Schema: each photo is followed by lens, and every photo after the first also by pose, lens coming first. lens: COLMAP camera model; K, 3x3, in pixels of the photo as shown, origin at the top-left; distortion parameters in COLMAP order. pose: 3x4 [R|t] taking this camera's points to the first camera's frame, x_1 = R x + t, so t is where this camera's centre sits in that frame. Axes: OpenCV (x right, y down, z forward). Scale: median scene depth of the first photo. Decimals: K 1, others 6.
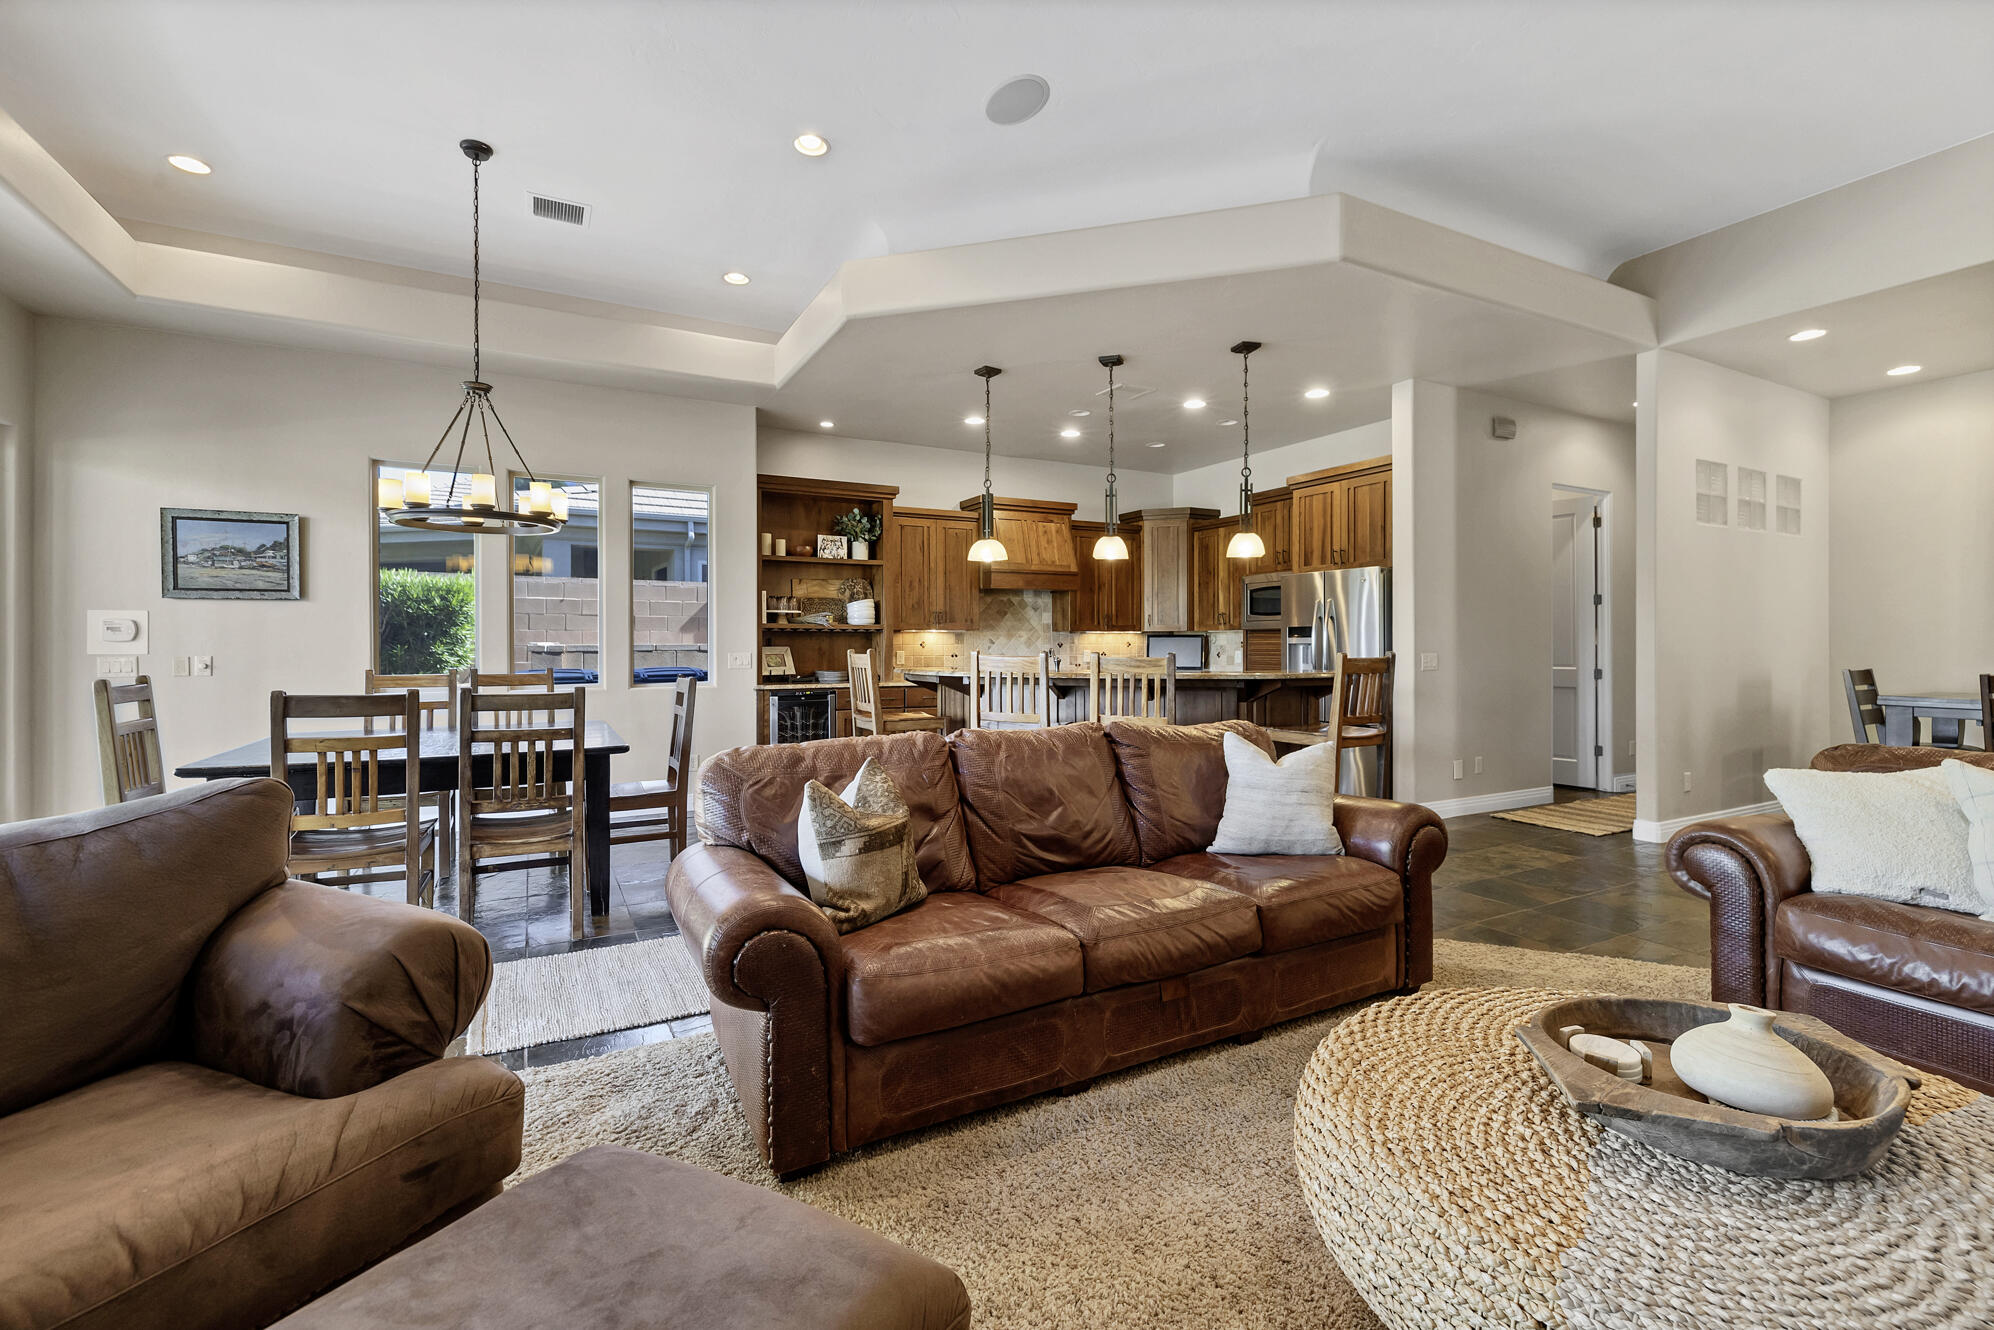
lens RADIAL K [[850.1, 0, 985.7], [0, 850.1, 650.4], [0, 0, 1]] dist [0.001483, -0.000045]
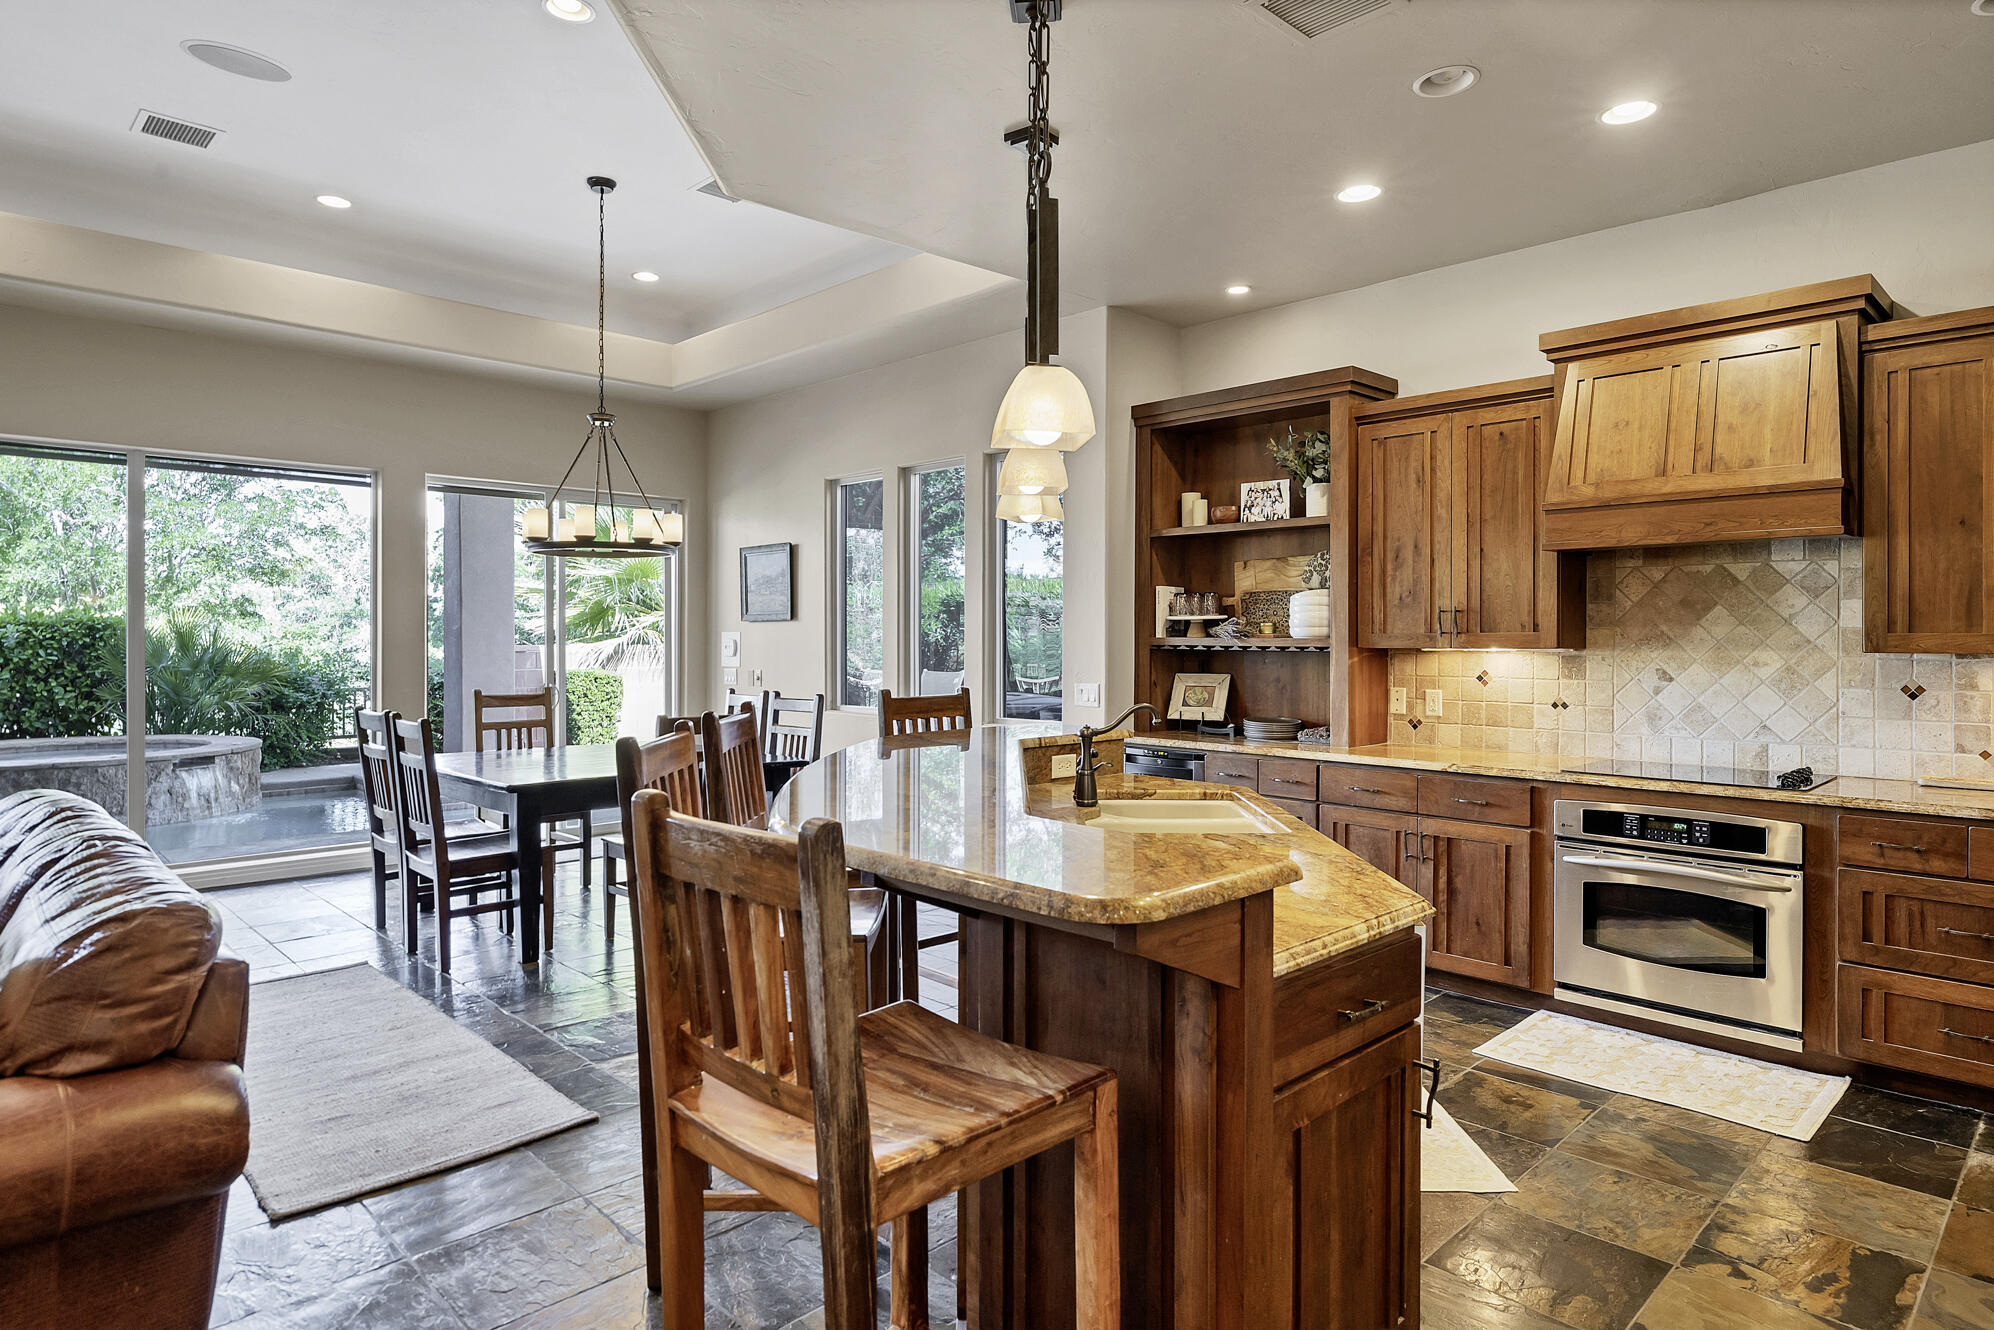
lens RADIAL K [[1155.4, 0, 995.5], [0, 1155.4, 642.5], [0, 0, 1]] dist [-0.001385, -0.000273]
pose [[0.284130, 0.008936, -0.958744, 0.502025], [-0.006684, 0.999951, 0.007340, -0.031549], [0.958763, 0.004322, 0.284175, 0.603458]]
